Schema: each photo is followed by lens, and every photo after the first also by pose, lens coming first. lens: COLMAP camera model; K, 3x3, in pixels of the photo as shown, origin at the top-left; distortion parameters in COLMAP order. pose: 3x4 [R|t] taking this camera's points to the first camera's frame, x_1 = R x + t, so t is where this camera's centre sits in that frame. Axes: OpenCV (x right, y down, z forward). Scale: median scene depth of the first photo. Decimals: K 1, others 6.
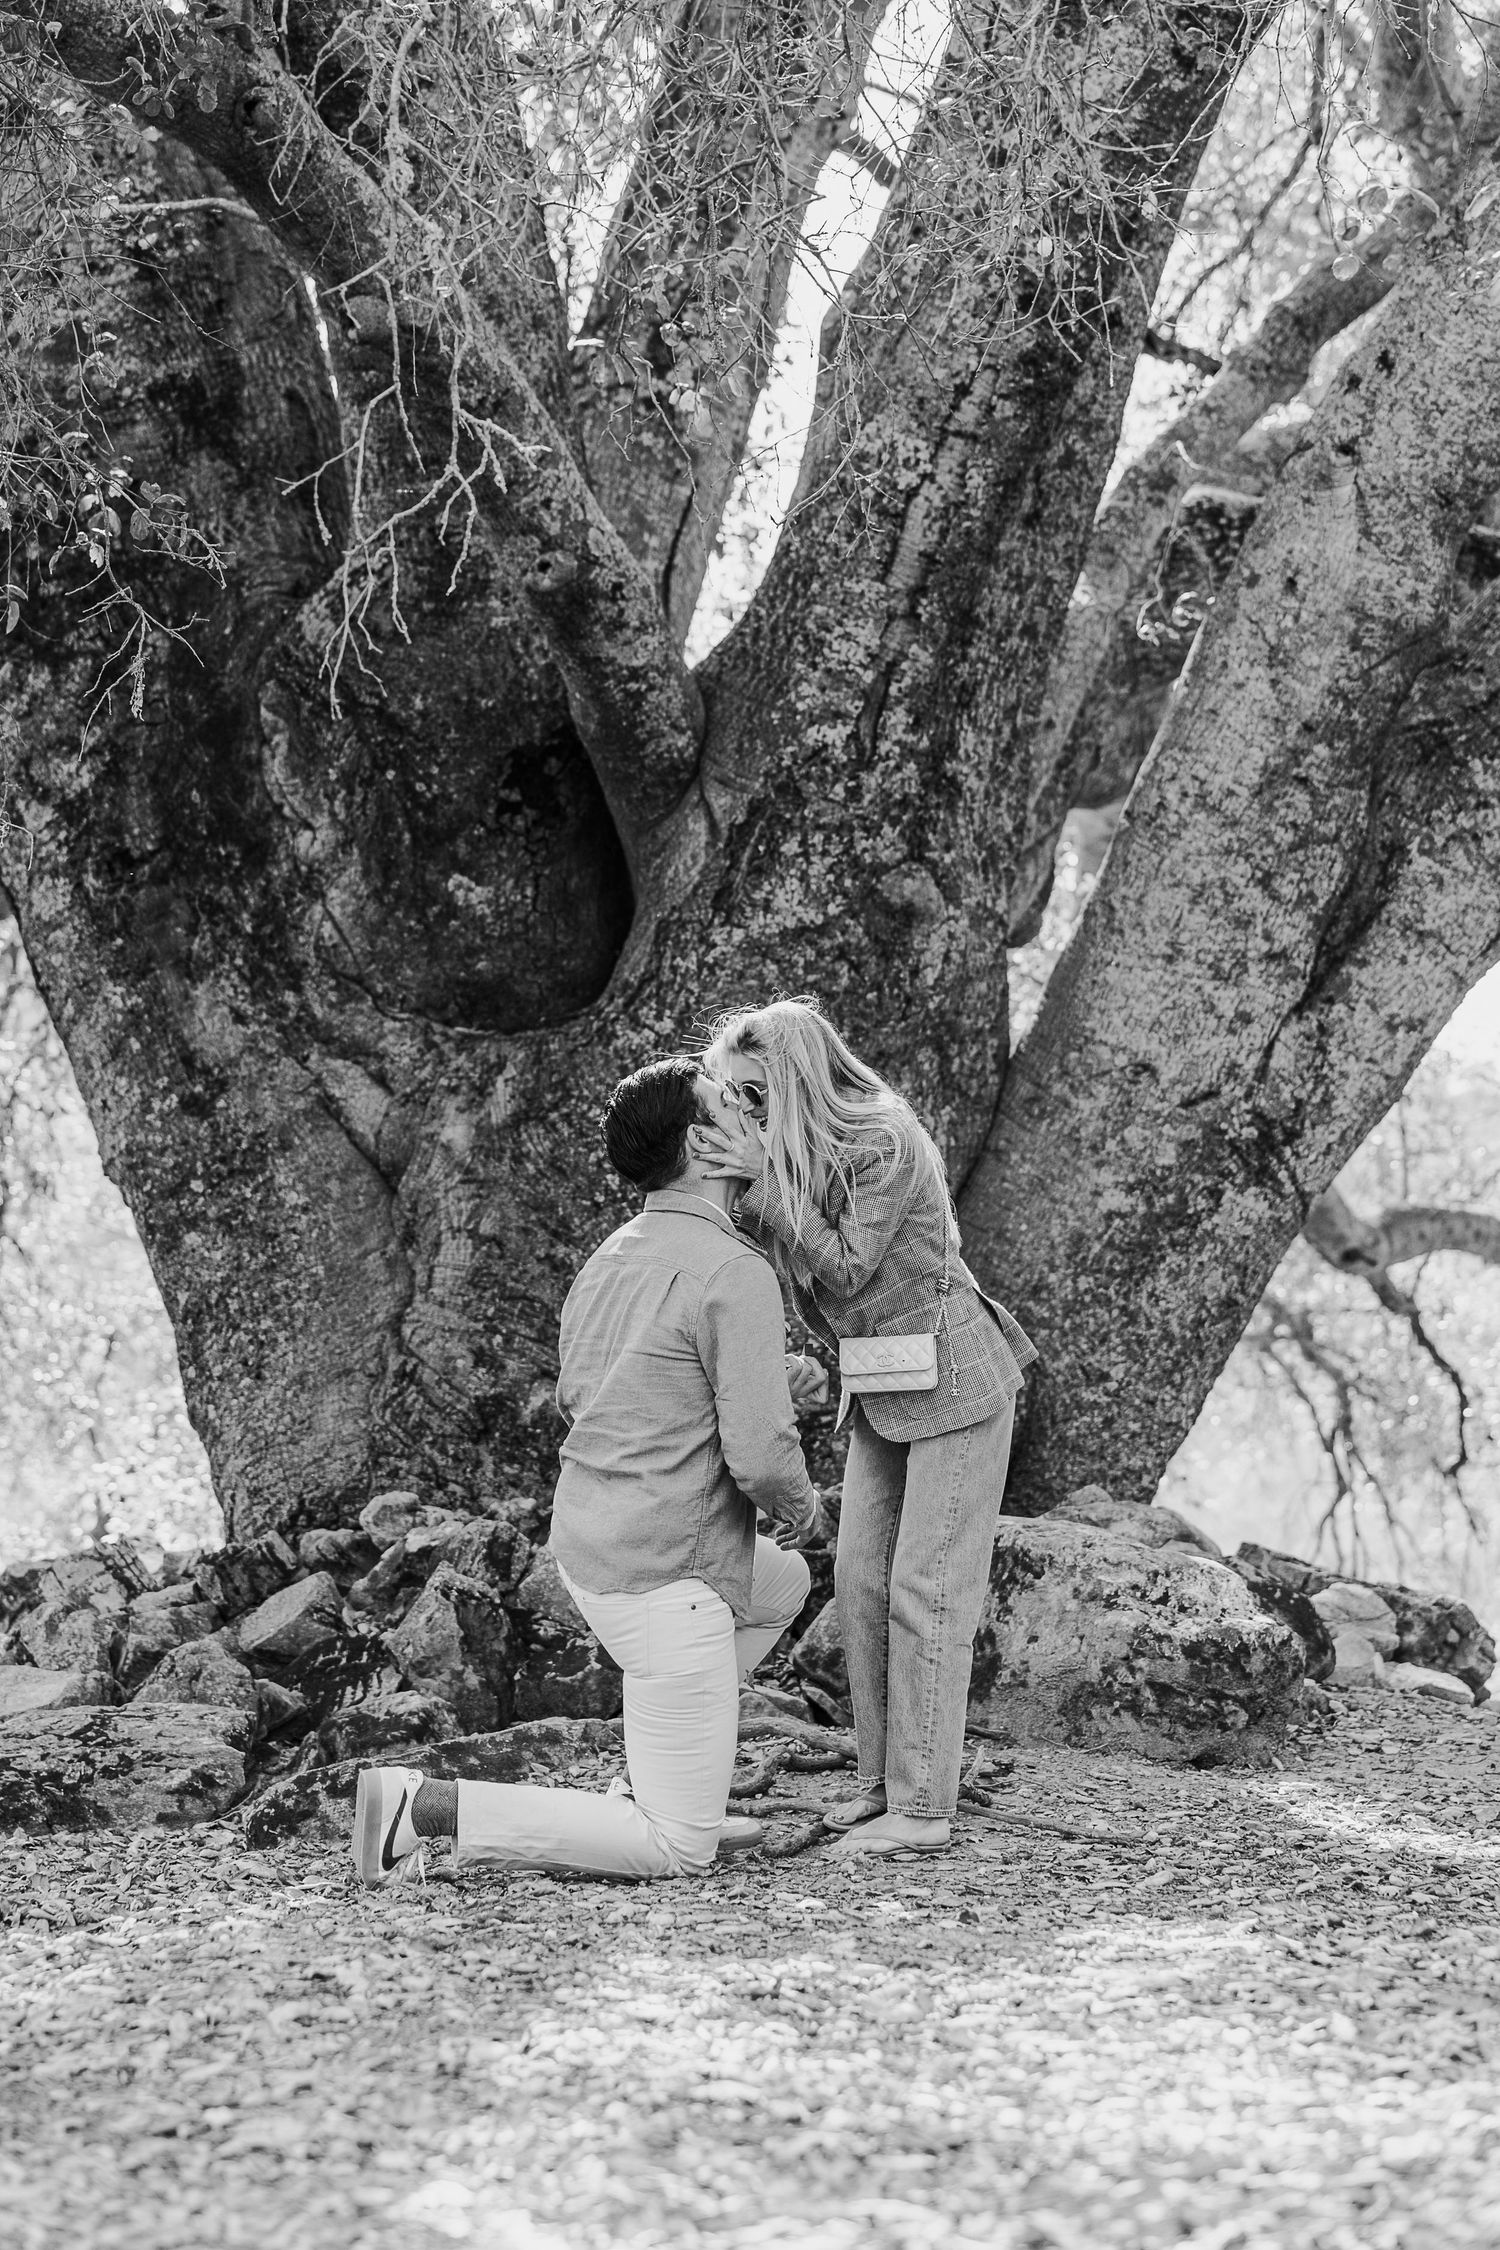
lens RADIAL K [[4474.8, 0, 697.7], [0, 4474.8, 1070.3], [0, 0, 1]] dist [0.031592, 0.000000]
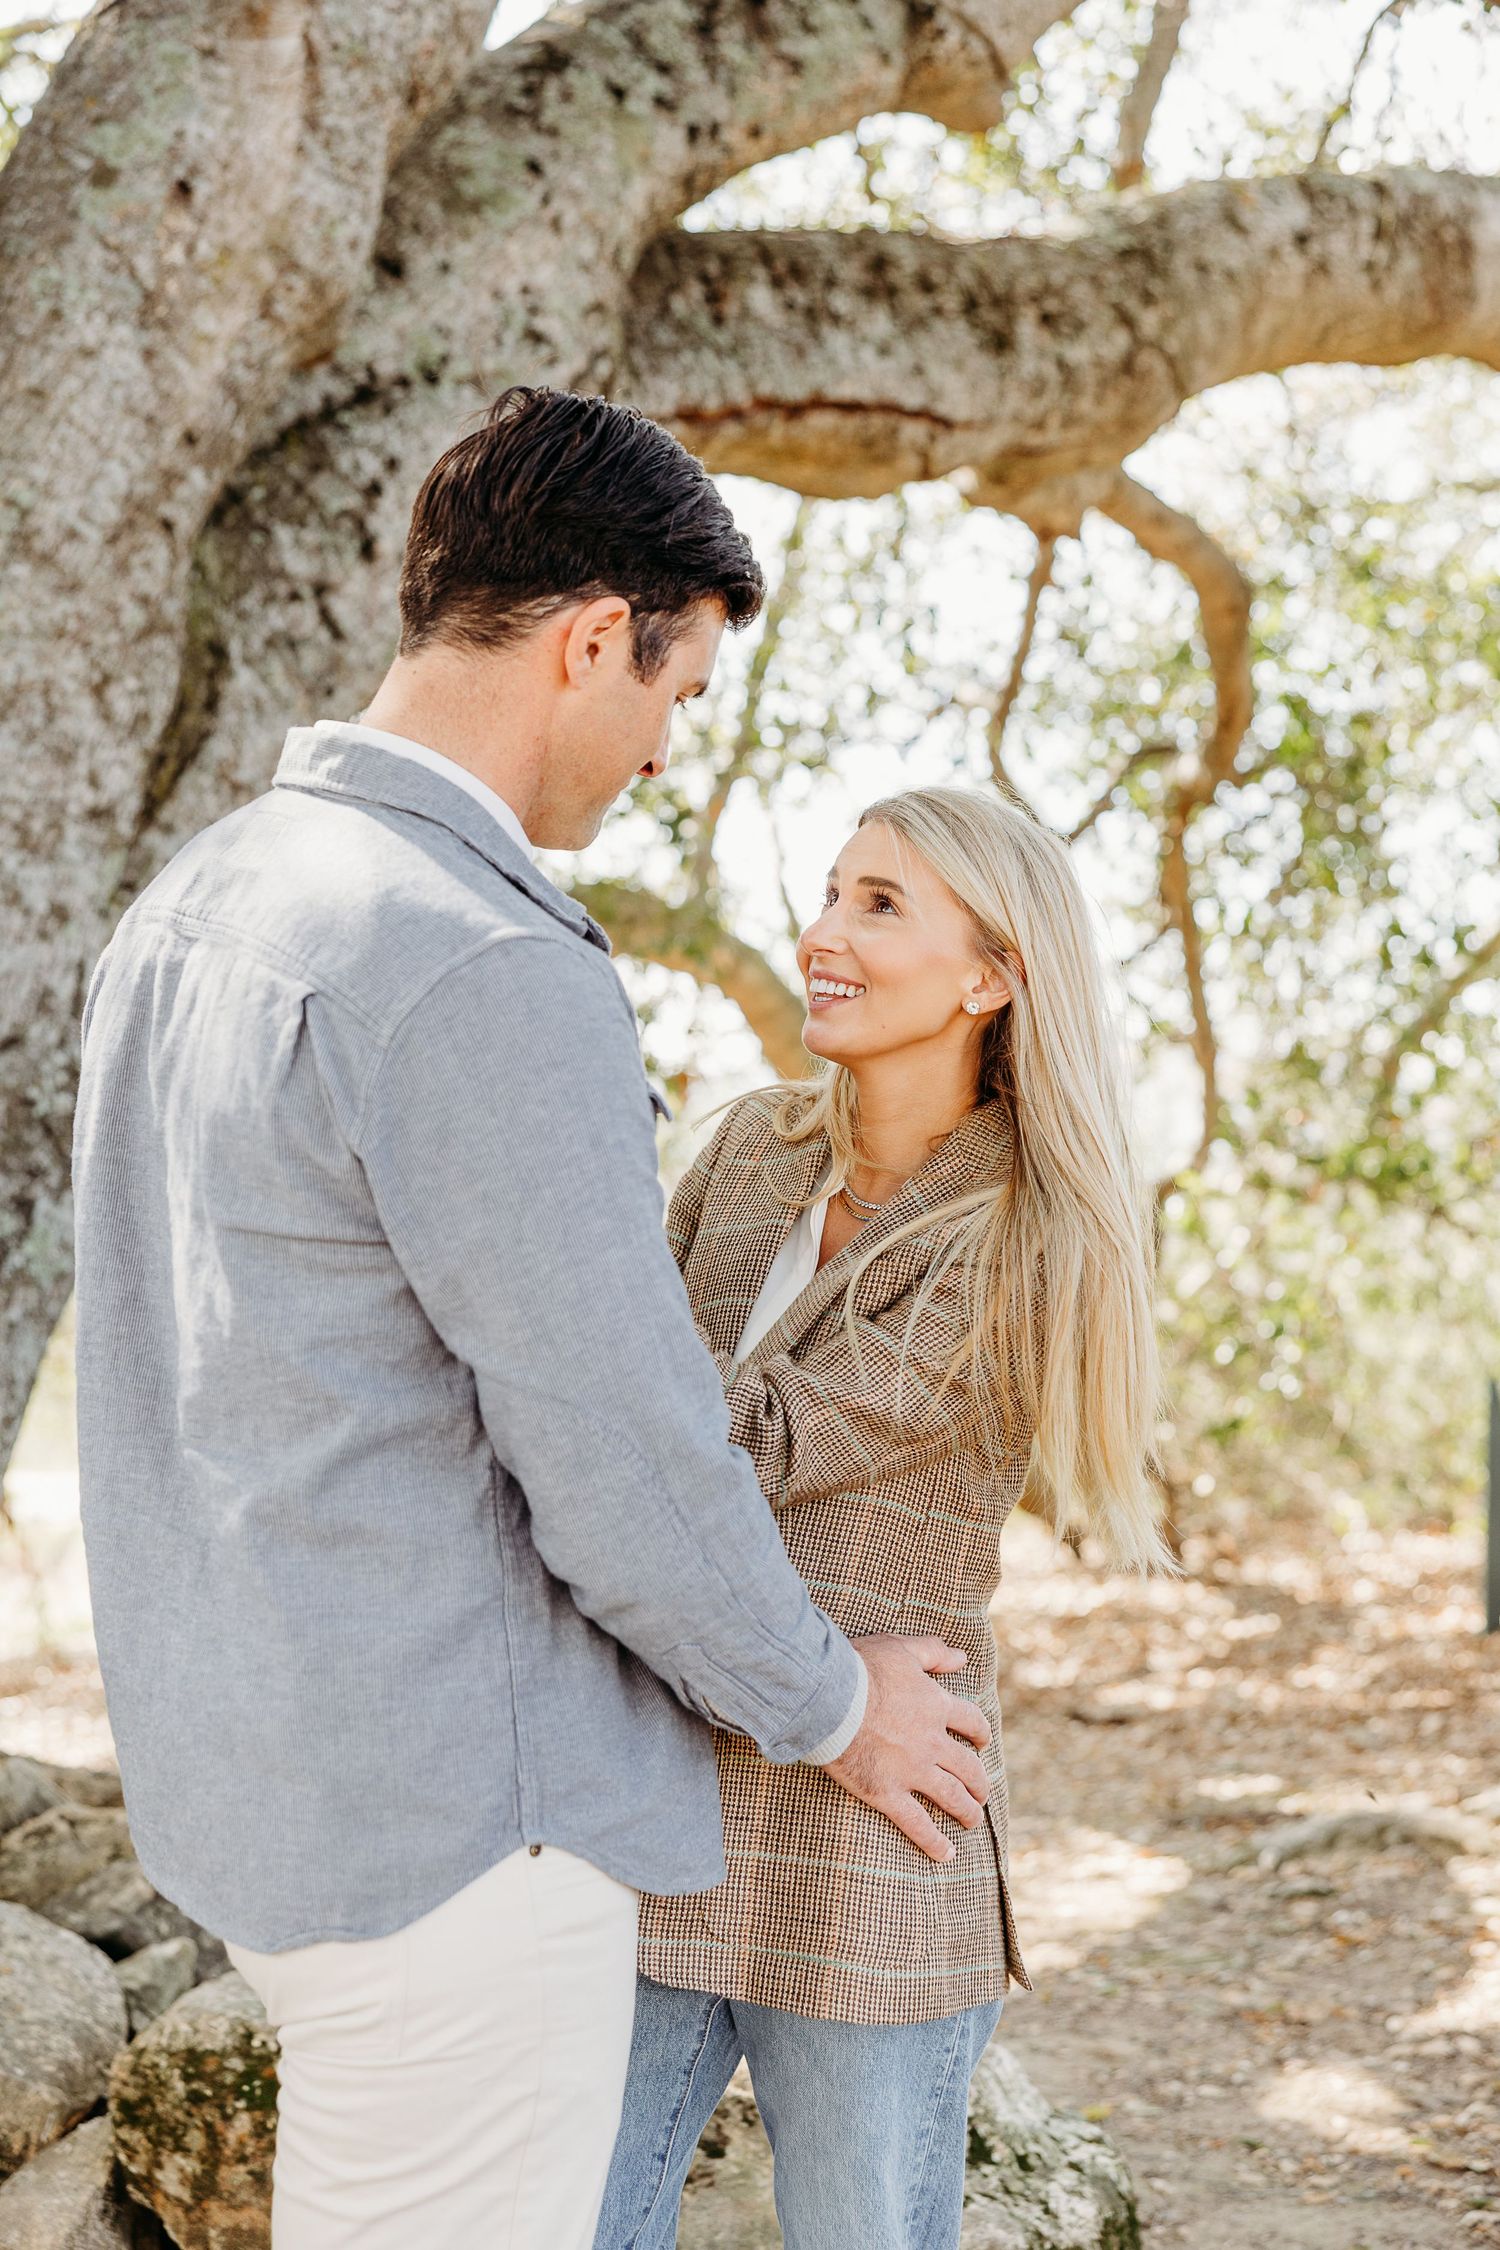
lens RADIAL K [[3141.7, 0, 743.9], [0, 3141.7, 1123.0], [0, 0, 1]] dist [0.022355, 0.000000]
pose [[0.688999, -0.037170, 0.723809, -0.125408], [-0.007149, 0.998287, 0.058071, -0.009005], [-0.724727, -0.045185, 0.687553, 0.650182]]
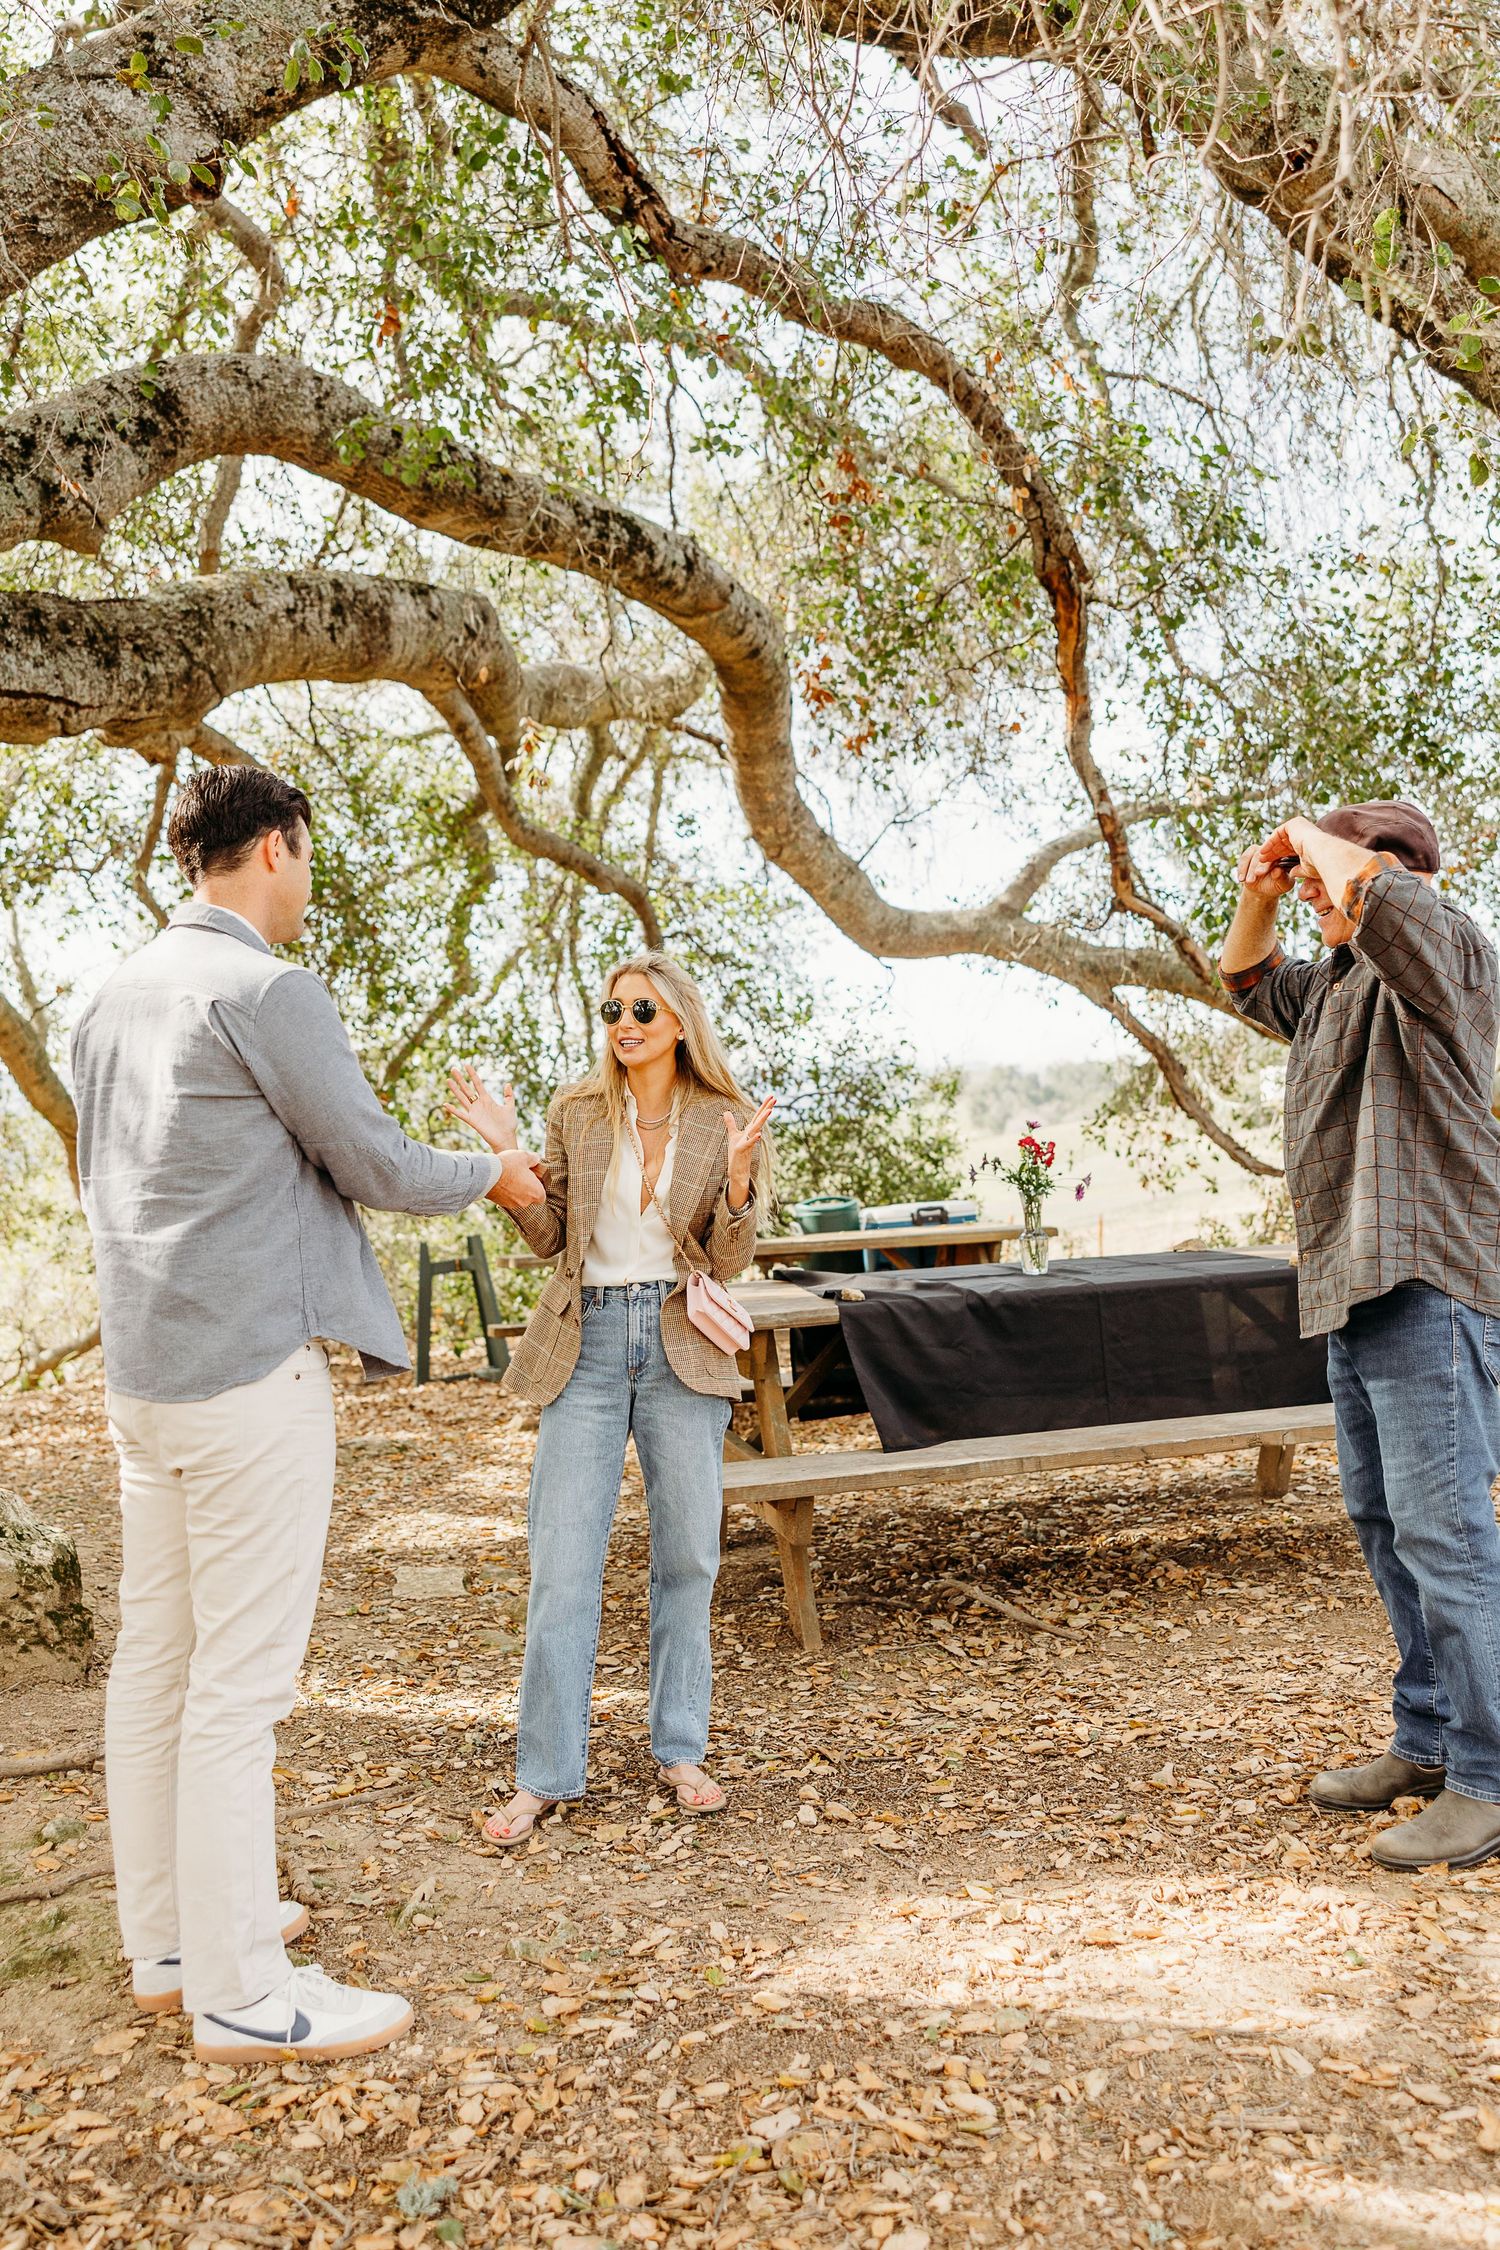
lens RADIAL K [[2118.2, 0, 752.2], [0, 2118.2, 1115.9], [0, 0, 1]] dist [-0.006529, 0.000000]
pose [[0.429610, -0.036183, 0.902289, -0.227562], [-0.030240, 0.998060, 0.054422, -0.013999], [-0.902508, -0.050666, 0.427683, 0.502962]]
